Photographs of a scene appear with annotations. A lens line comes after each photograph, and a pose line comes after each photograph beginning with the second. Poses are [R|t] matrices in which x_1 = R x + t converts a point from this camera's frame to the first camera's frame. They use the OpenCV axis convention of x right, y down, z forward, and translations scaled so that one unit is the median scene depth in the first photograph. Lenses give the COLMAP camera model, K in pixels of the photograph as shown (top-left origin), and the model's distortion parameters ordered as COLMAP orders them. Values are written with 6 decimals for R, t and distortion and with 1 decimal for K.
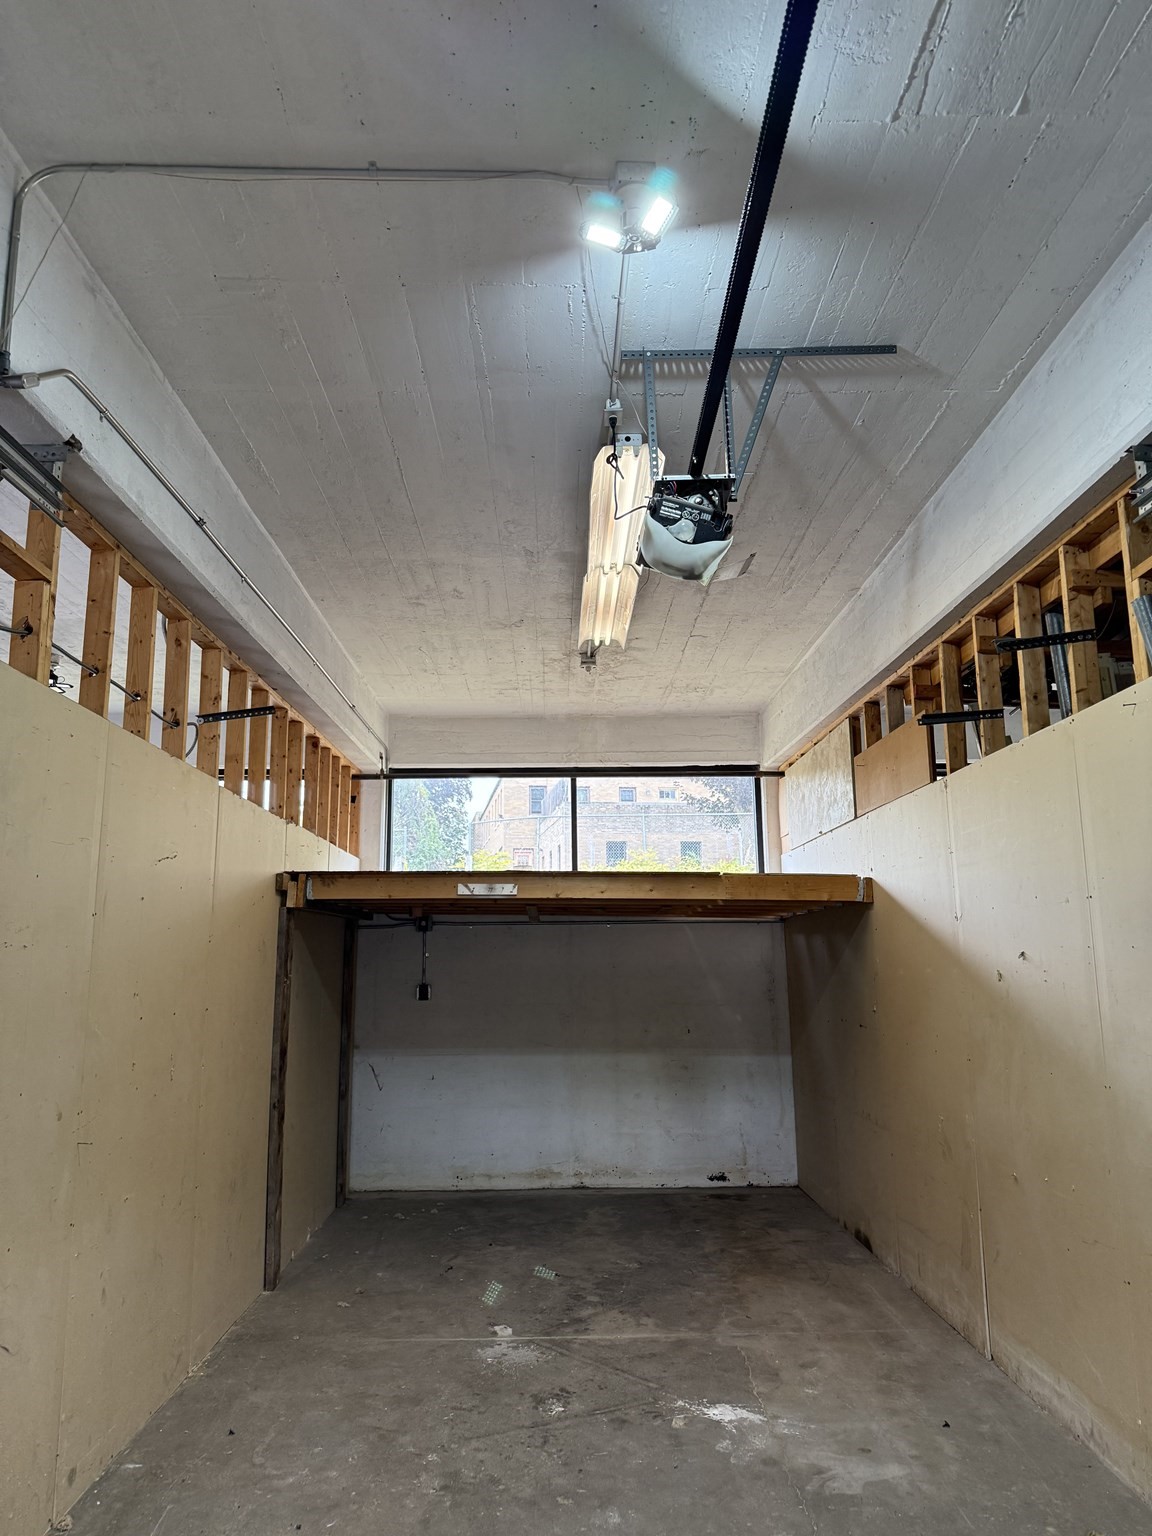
lens RADIAL K [[1071.6, 0, 573.3], [0, 1071.6, 767.1], [0, 0, 1]] dist [0.070453, -0.008858]
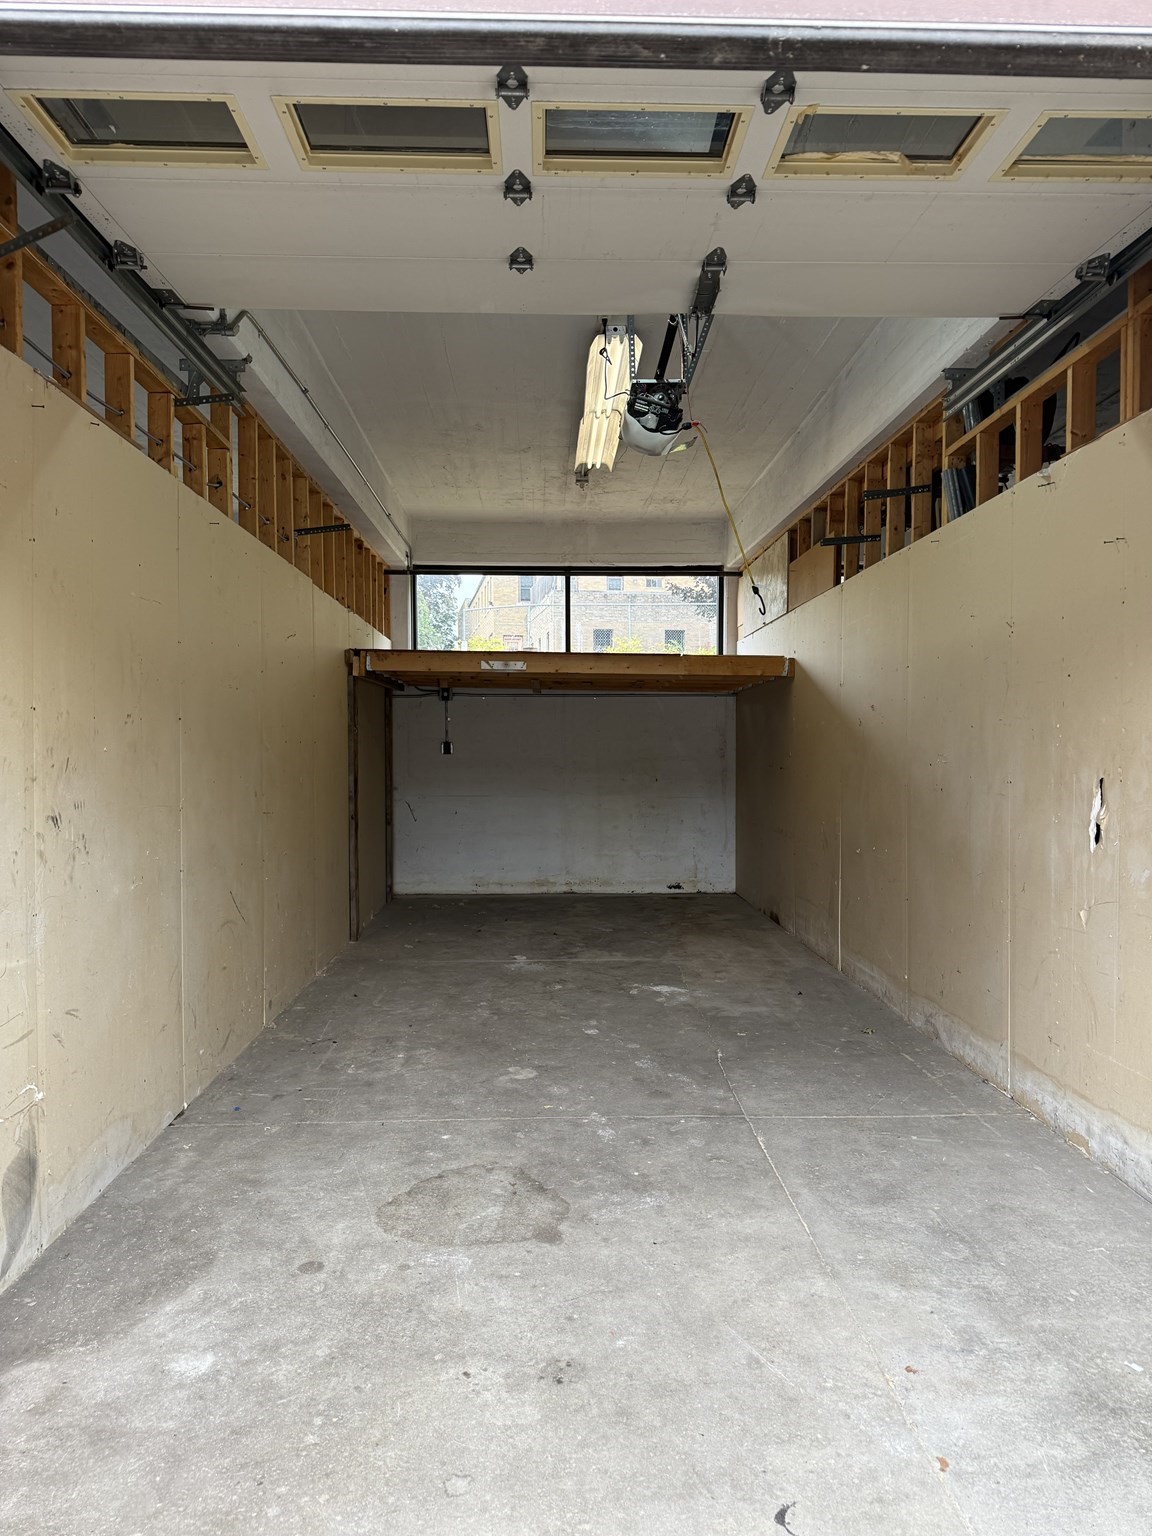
lens RADIAL K [[1071.6, 0, 571.9], [0, 1071.6, 772.3], [0, 0, 1]] dist [0.070453, -0.008858]
pose [[0.999886, 0.008660, 0.012361, -0.011373], [-0.010966, 0.979588, 0.200717, -0.021354], [-0.010371, -0.200830, 0.979571, -0.311988]]
